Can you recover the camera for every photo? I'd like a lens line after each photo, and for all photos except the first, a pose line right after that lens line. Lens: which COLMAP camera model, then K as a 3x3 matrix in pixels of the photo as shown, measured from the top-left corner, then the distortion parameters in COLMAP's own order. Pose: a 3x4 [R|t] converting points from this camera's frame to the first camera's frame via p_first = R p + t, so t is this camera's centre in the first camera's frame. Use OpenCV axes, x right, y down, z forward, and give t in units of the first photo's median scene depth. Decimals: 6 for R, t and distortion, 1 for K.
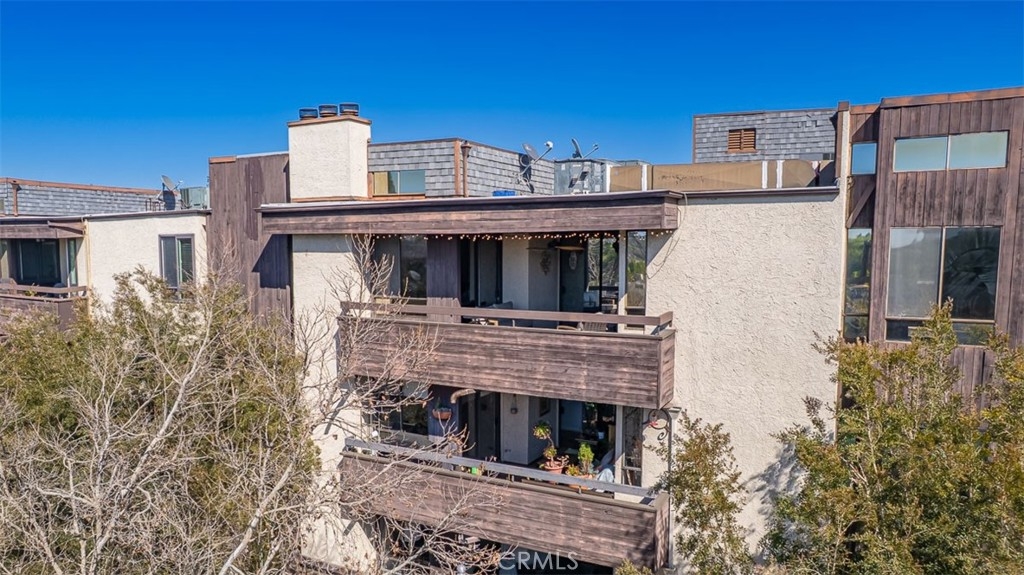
lens RADIAL K [[664.4, 0, 511.7], [0, 664.4, 293.7], [0, 0, 1]] dist [-0.033394, 0.004806]
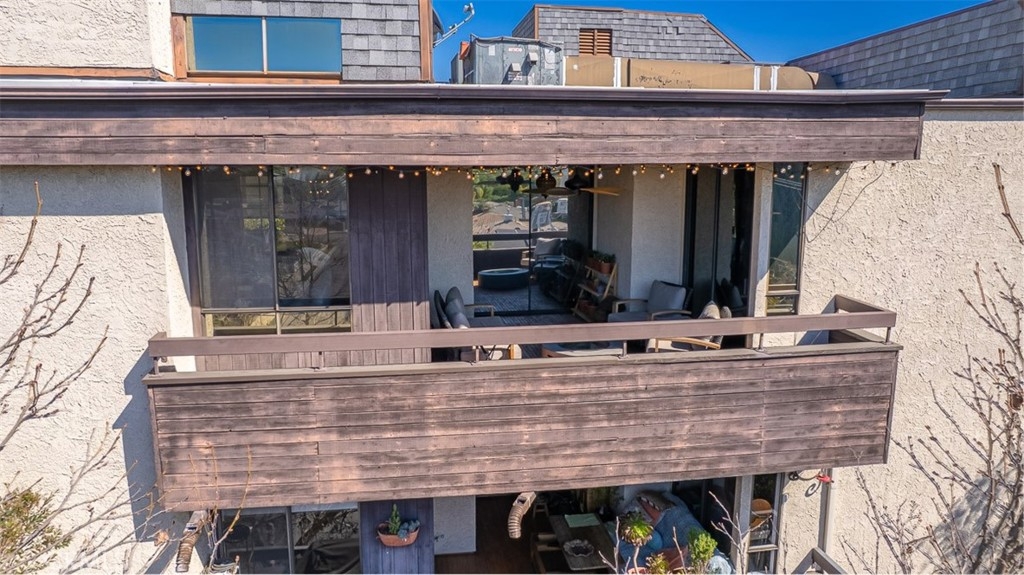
lens RADIAL K [[664.4, 0, 508.8], [0, 664.4, 266.8], [0, 0, 1]] dist [-0.033394, 0.004806]
pose [[0.823867, -0.086410, 0.560158, -0.327902], [0.045574, 0.995210, 0.086493, -0.060995], [-0.564949, -0.045730, 0.823858, 0.623336]]
